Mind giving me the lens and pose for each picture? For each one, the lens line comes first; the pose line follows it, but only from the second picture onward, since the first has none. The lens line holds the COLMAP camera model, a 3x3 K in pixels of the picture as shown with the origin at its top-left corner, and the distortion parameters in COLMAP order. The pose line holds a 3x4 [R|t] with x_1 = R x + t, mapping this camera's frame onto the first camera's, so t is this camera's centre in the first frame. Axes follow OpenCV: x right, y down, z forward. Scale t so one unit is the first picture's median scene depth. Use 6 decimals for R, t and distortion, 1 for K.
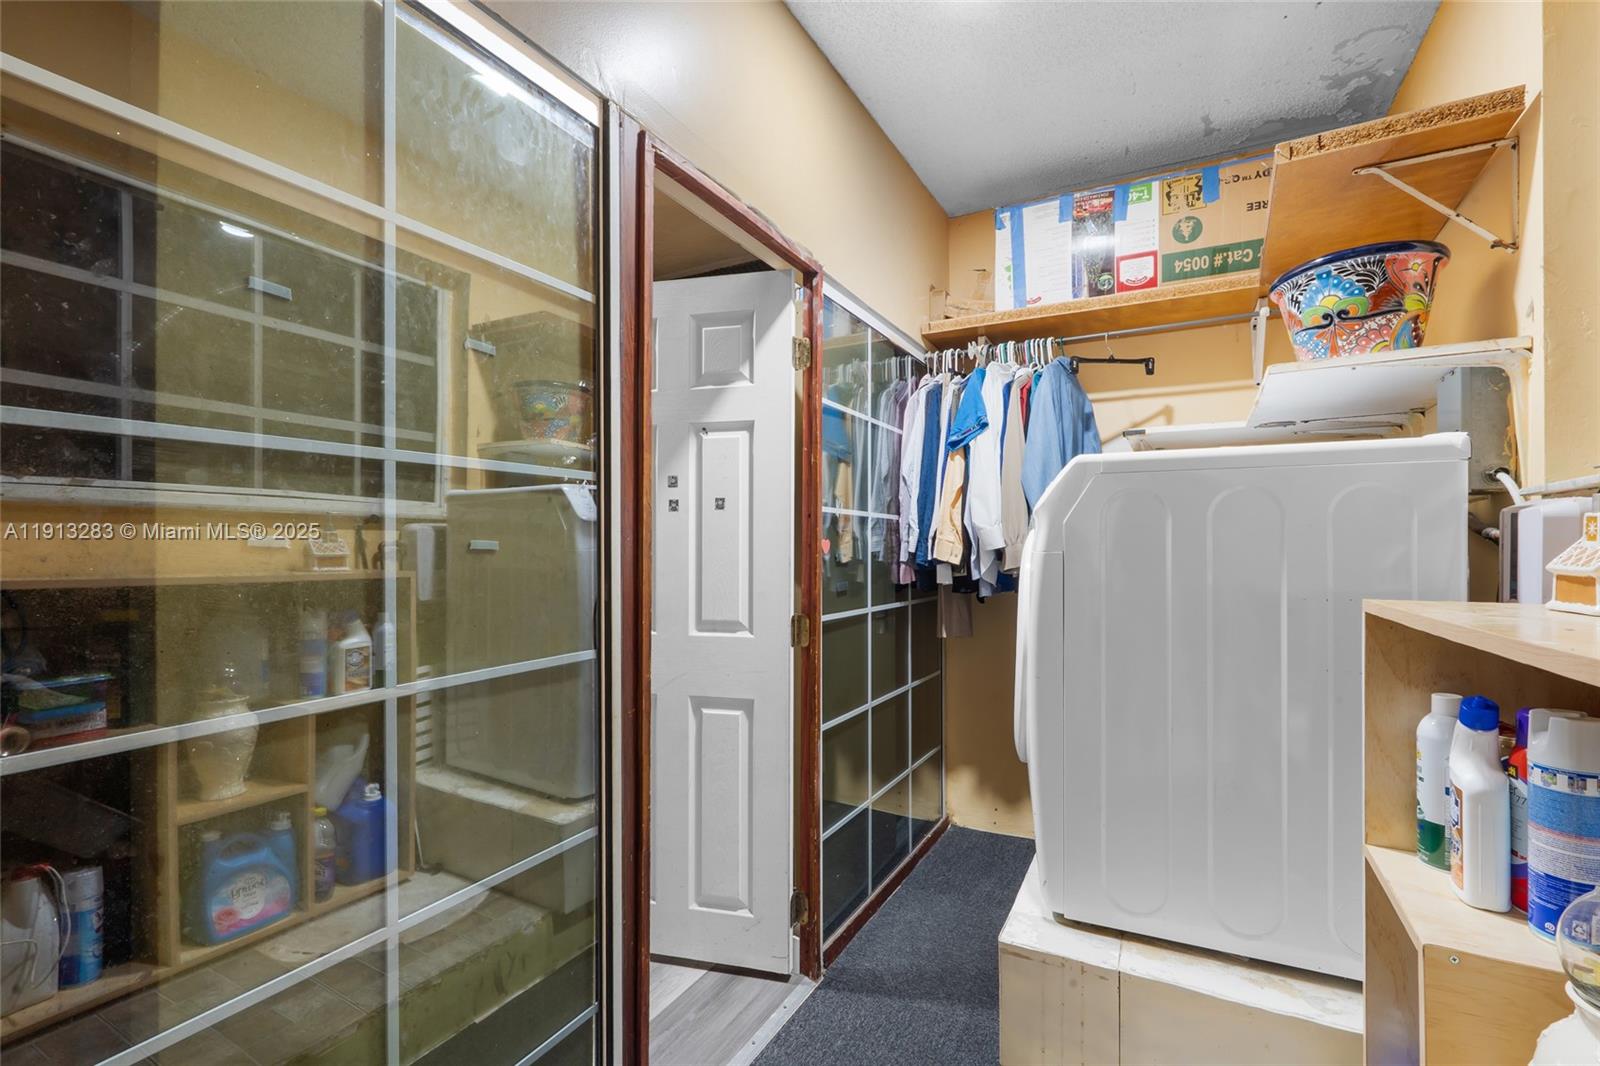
lens RADIAL K [[709.4, 0, 800.6], [0, 709.4, 542.0], [0, 0, 1]] dist [0.002389, -0.000744]
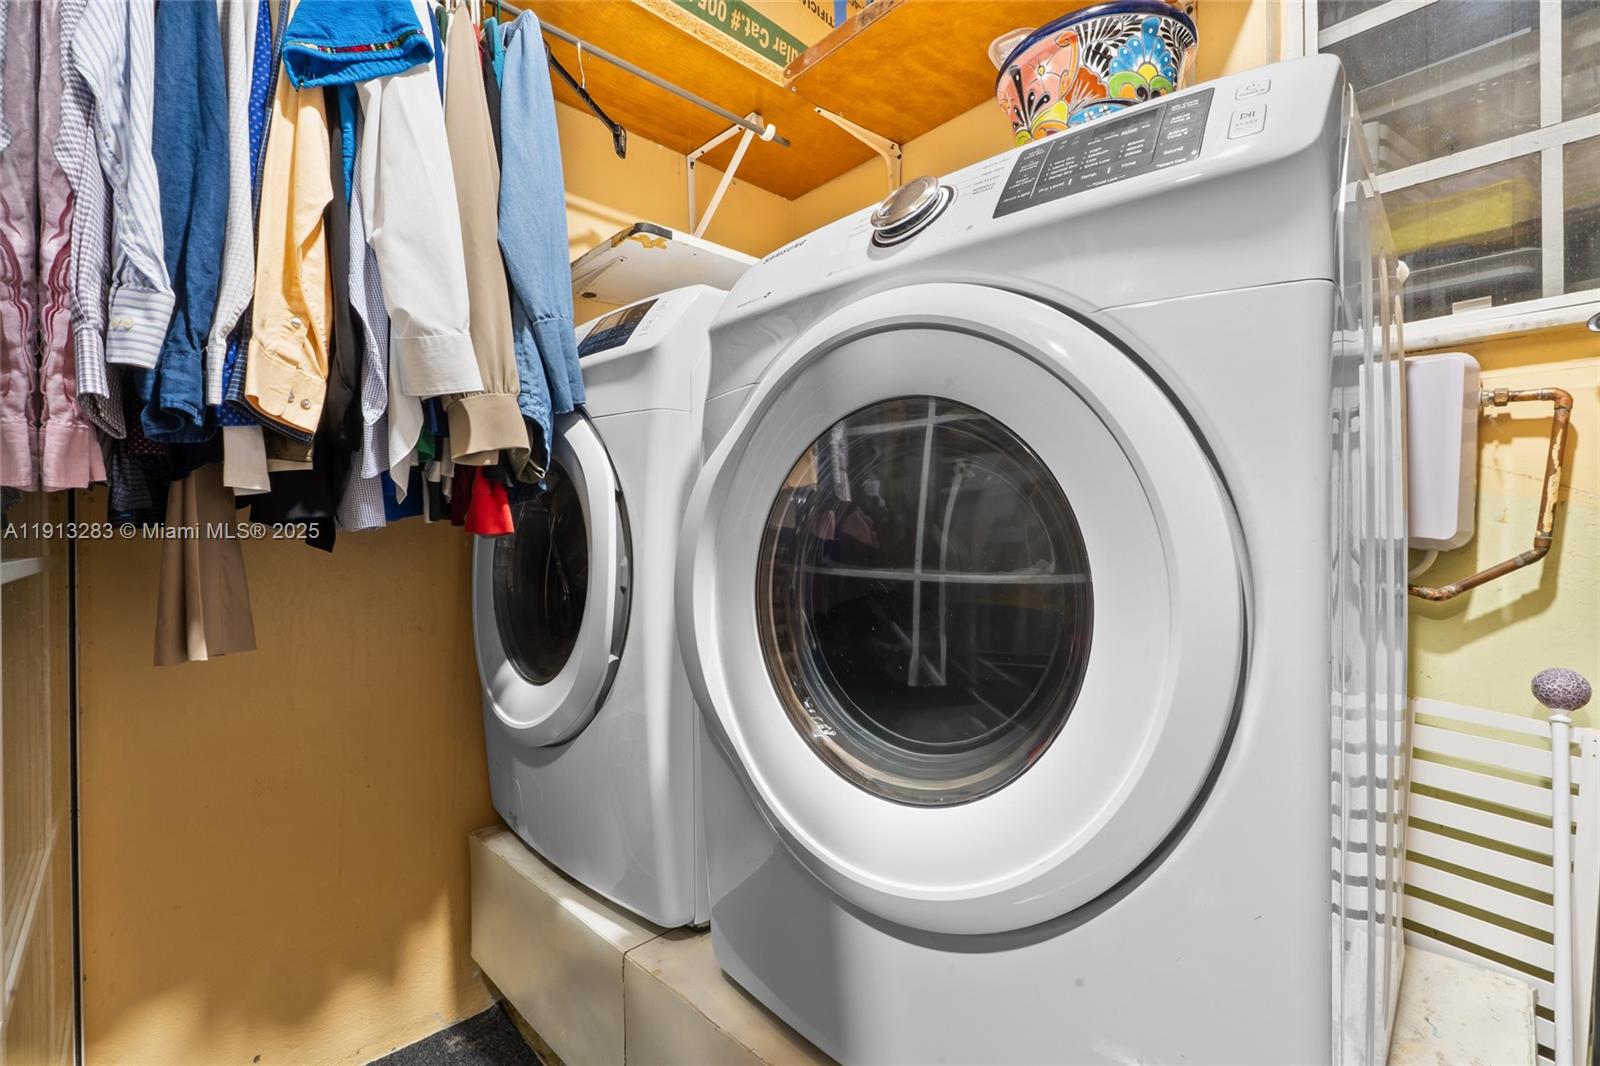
lens RADIAL K [[709.4, 0, 803.6], [0, 709.4, 529.6], [0, 0, 1]] dist [0.002389, -0.000744]
pose [[0.305631, 0.001008, 0.952150, -0.027514], [-0.005863, 0.999982, 0.000823, 0.076843], [-0.952132, -0.005834, 0.305632, 0.679079]]
